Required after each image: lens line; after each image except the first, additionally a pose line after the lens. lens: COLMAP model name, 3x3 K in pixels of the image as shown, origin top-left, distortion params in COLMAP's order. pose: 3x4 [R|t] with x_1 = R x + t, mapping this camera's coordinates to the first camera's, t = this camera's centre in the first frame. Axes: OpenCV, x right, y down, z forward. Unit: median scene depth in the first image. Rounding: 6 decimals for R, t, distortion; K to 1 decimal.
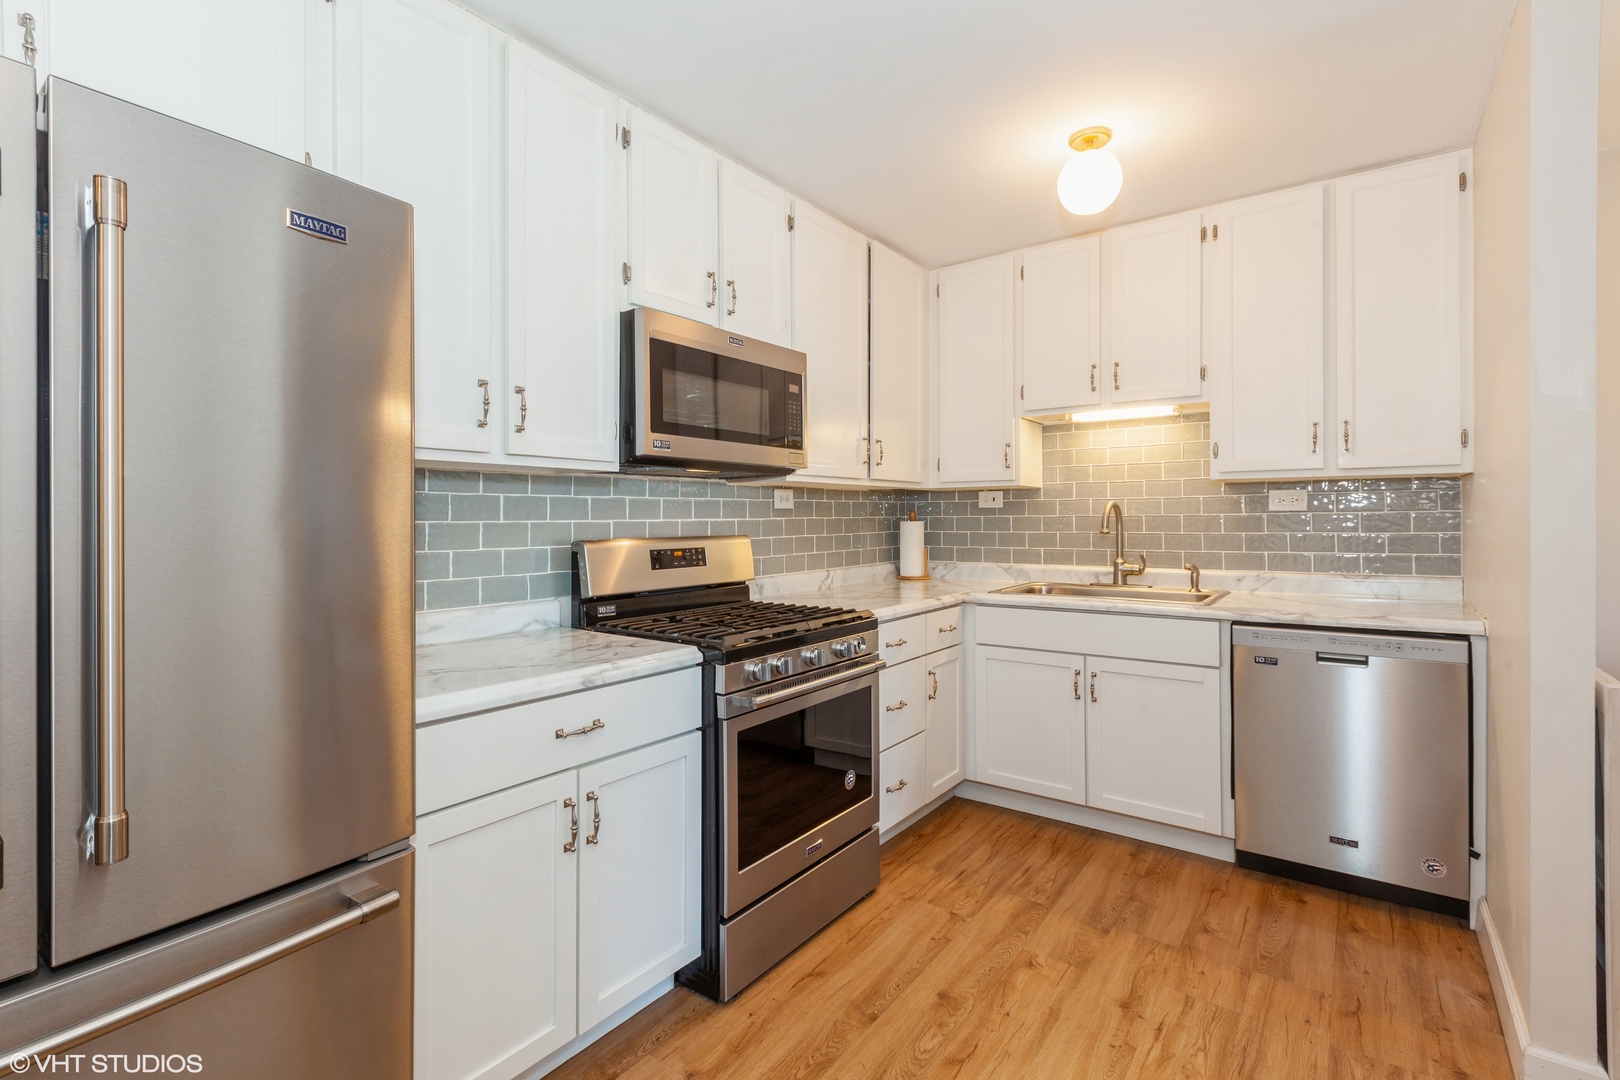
lens RADIAL K [[741.5, 0, 806.6], [0, 741.5, 513.5], [0, 0, 1]] dist [0.001643, 0.000167]
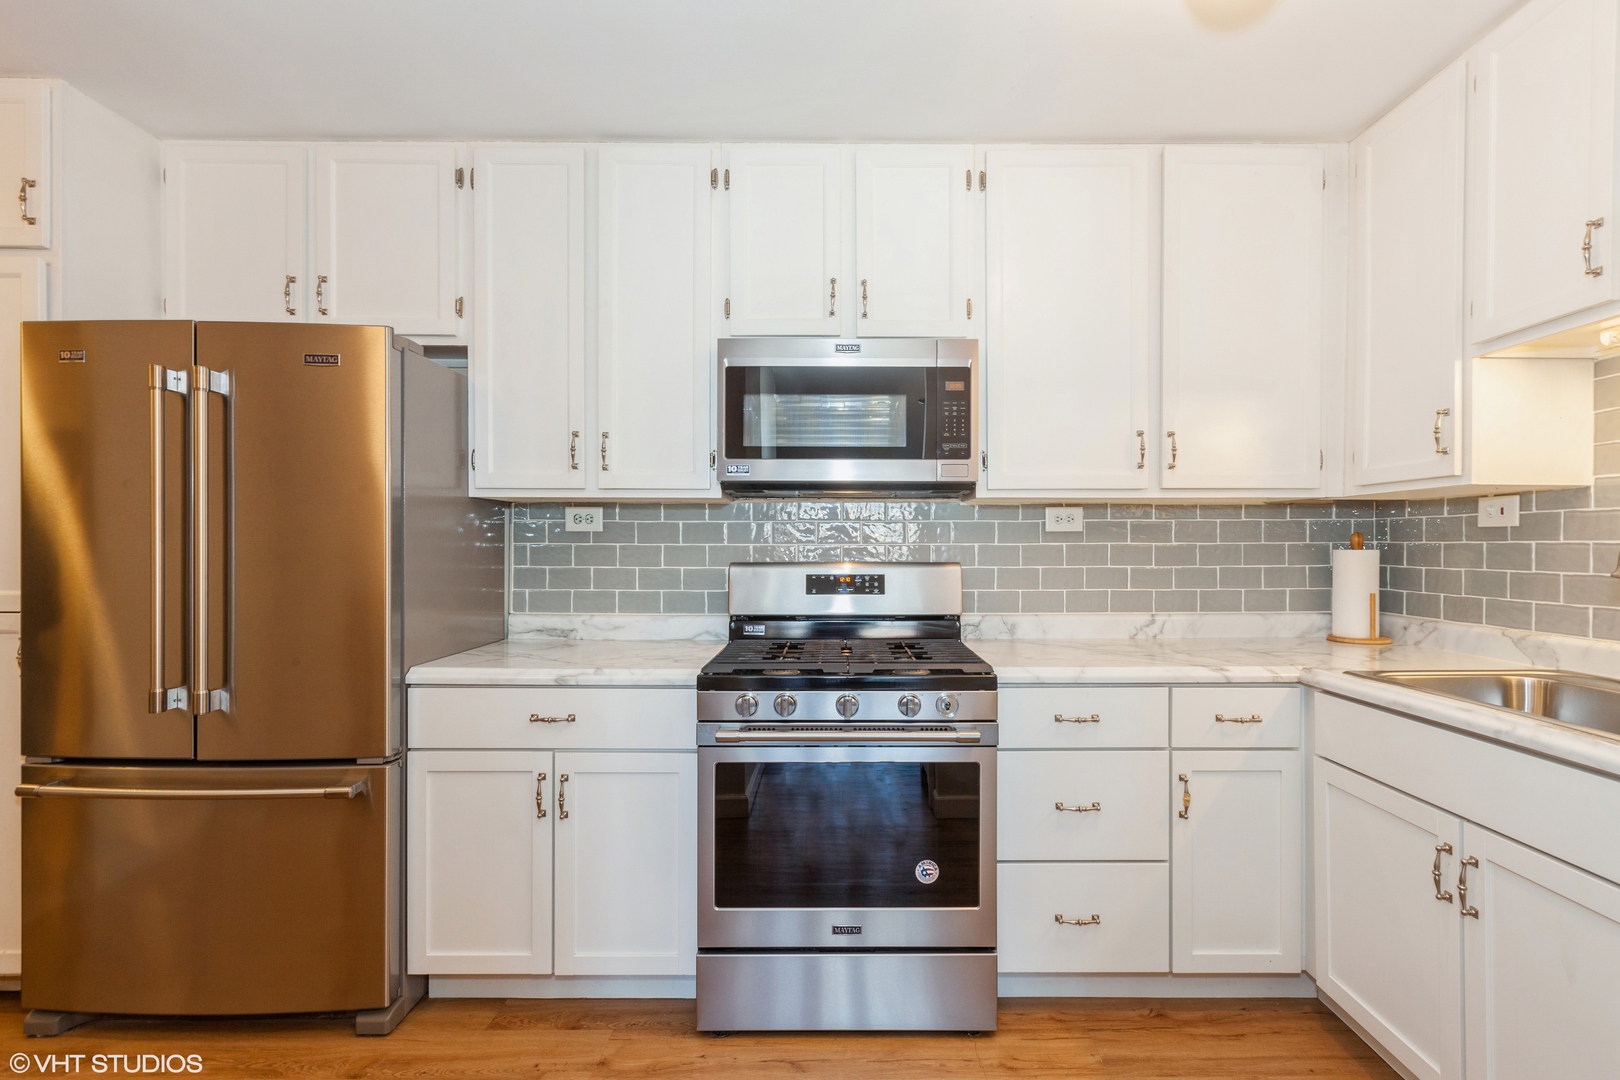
lens RADIAL K [[758.1, 0, 836.5], [0, 758.1, 544.4], [0, 0, 1]] dist [0.002496, 0.000228]
pose [[0.604487, 0.005786, -0.796594, 0.551868], [0.000220, 0.999972, 0.007430, 0.001495], [0.796615, -0.004667, 0.604469, 0.370156]]
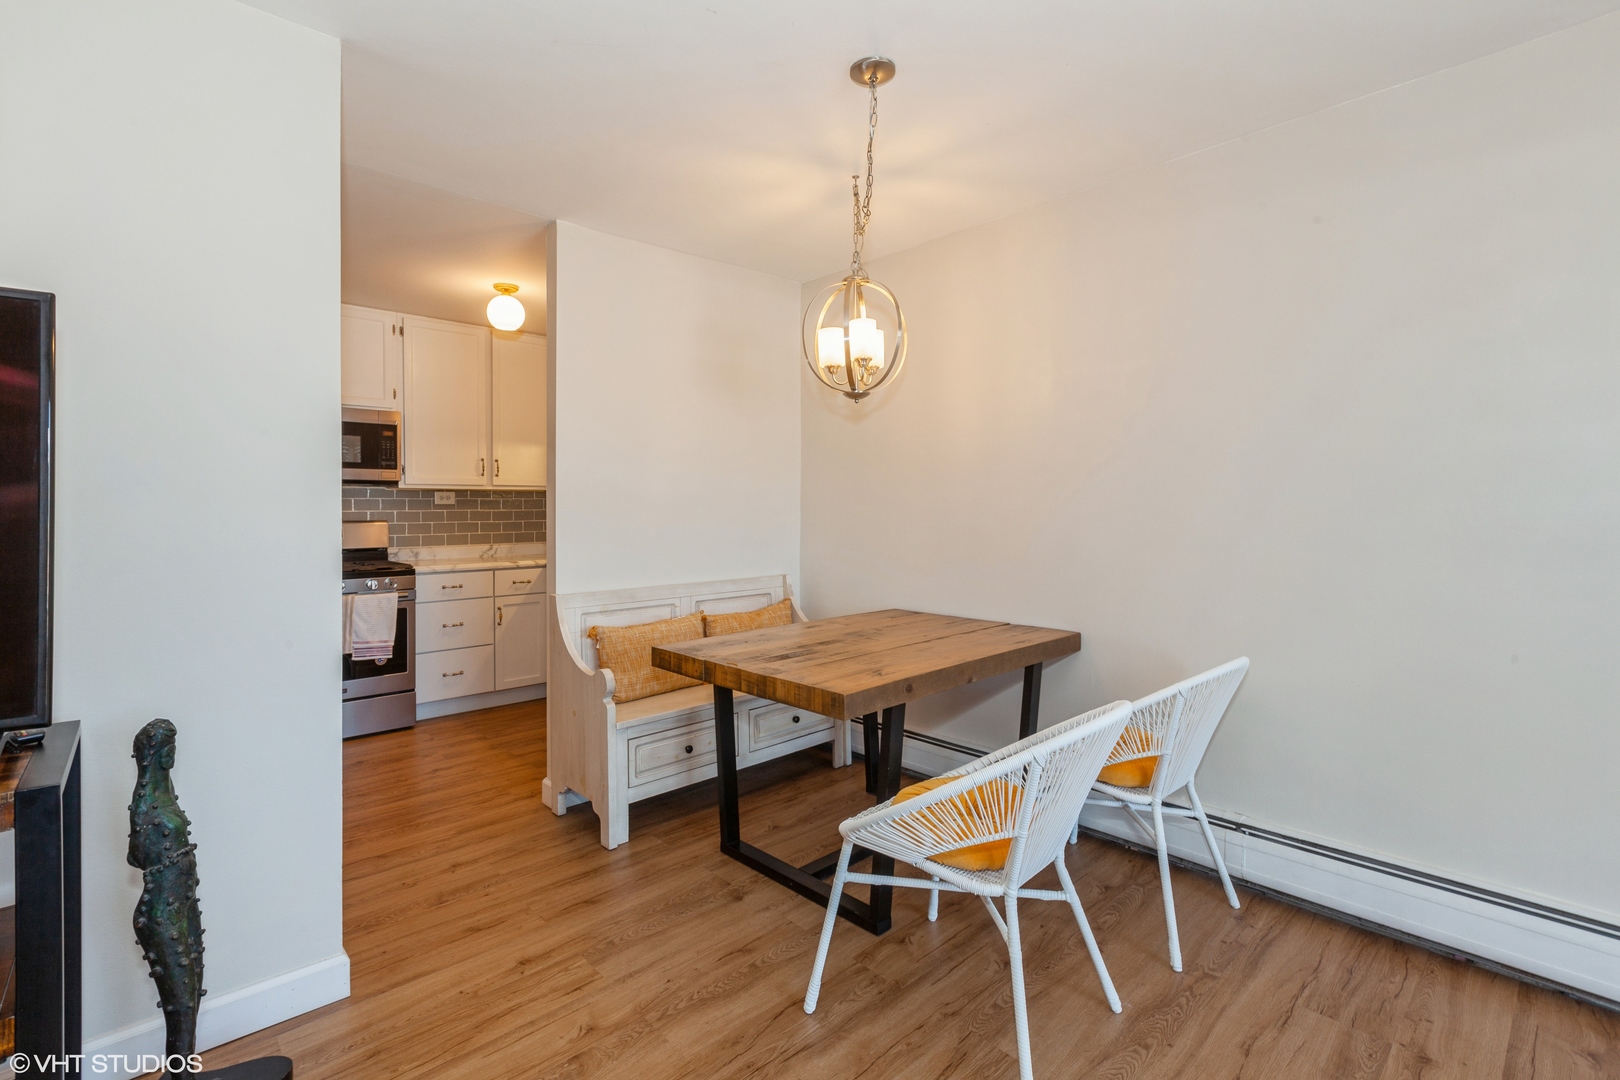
lens RADIAL K [[741.5, 0, 806.6], [0, 741.5, 513.5], [0, 0, 1]] dist [0.001643, 0.000167]
pose [[0.986244, 0.004902, -0.165221, 1.145578], [-0.002780, 0.999911, 0.013071, -0.011093], [0.165270, -0.012432, 0.986170, -0.479907]]
